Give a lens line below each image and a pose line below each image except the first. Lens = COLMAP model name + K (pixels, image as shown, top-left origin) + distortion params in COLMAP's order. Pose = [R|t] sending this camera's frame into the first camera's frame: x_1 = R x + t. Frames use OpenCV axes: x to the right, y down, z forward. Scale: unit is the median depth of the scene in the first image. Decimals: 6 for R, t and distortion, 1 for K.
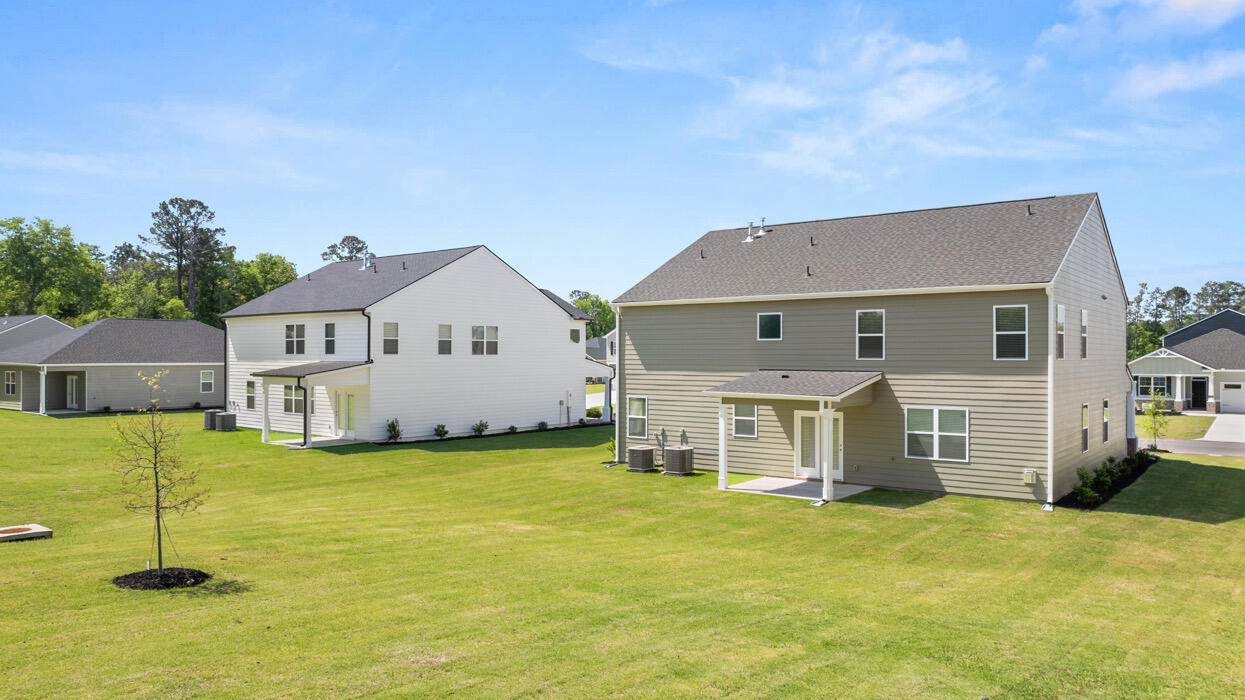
lens RADIAL K [[878.2, 0, 622.5], [0, 878.2, 350.0], [0, 0, 1]] dist [-0.007000, -0.003795]
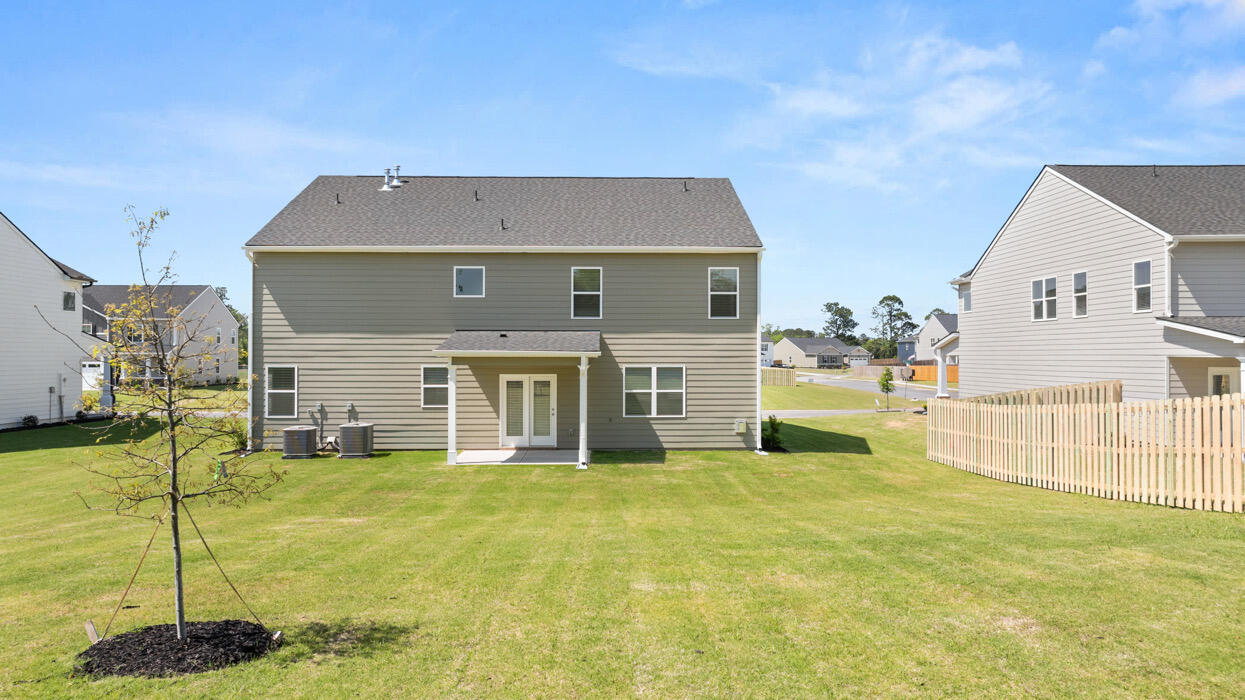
lens RADIAL K [[878.2, 0, 622.5], [0, 878.2, 350.0], [0, 0, 1]] dist [-0.007000, -0.003795]
pose [[0.770509, 0.003807, 0.637418, -0.292560], [-0.003079, 0.999993, -0.002250, 0.046048], [-0.637422, -0.000229, 0.770515, 0.223179]]
